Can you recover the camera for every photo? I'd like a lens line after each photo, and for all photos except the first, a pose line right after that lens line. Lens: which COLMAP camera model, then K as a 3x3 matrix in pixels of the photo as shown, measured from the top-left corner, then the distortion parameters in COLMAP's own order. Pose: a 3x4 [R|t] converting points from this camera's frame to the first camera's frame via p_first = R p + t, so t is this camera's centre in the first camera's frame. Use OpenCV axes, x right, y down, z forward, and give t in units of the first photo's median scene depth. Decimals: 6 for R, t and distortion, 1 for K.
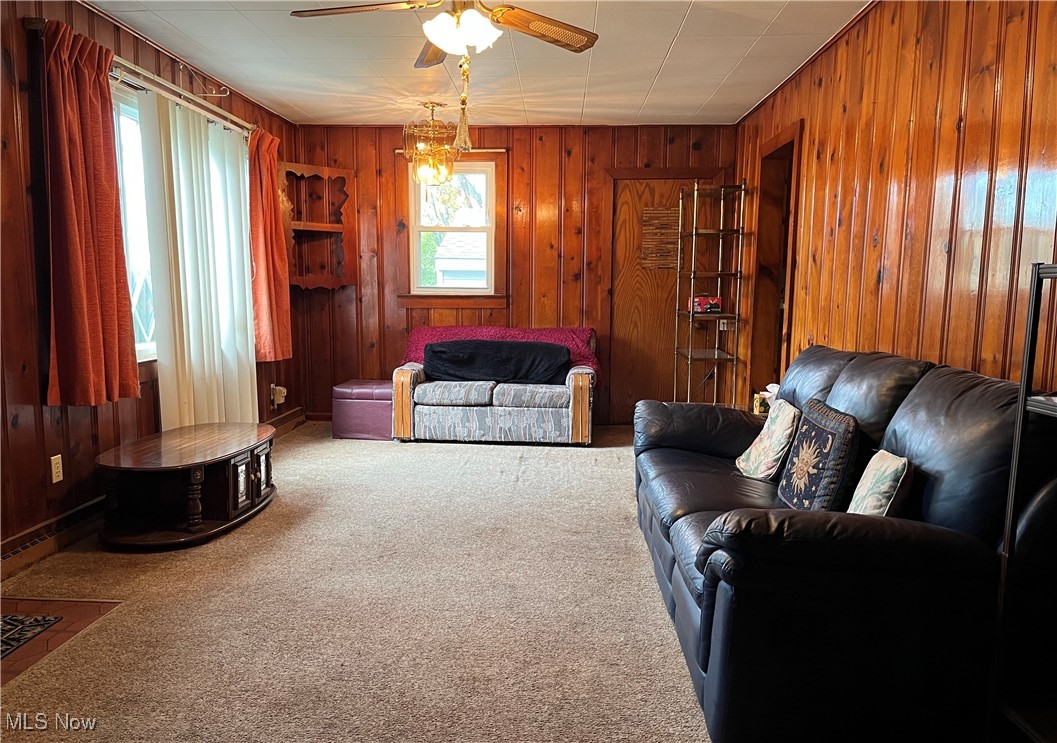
lens RADIAL K [[860.9, 0, 528.5], [0, 860.9, 371.5], [0, 0, 1]] dist [0.073062, -0.119236]
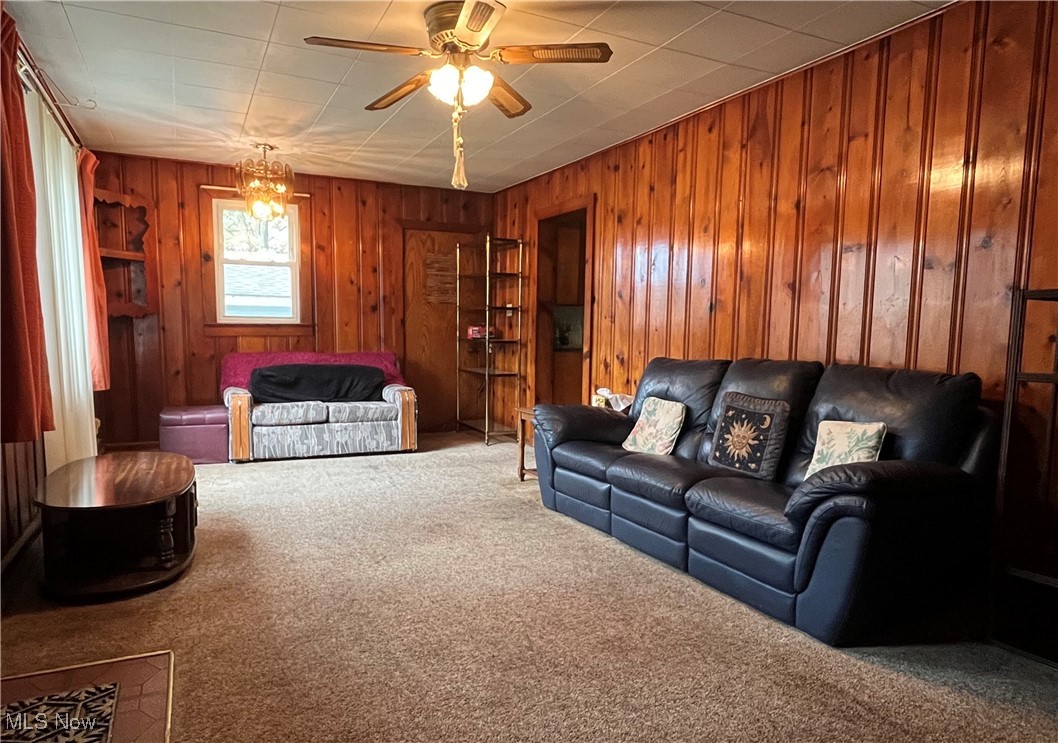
lens RADIAL K [[692.1, 0, 529.0], [0, 692.1, 371.5], [0, 0, 1]] dist [0.000831, -0.003729]
pose [[0.871822, -0.027951, 0.489024, -0.249222], [0.044060, 0.998798, -0.021460, 0.004506], [-0.487837, 0.040256, 0.872006, 0.097281]]
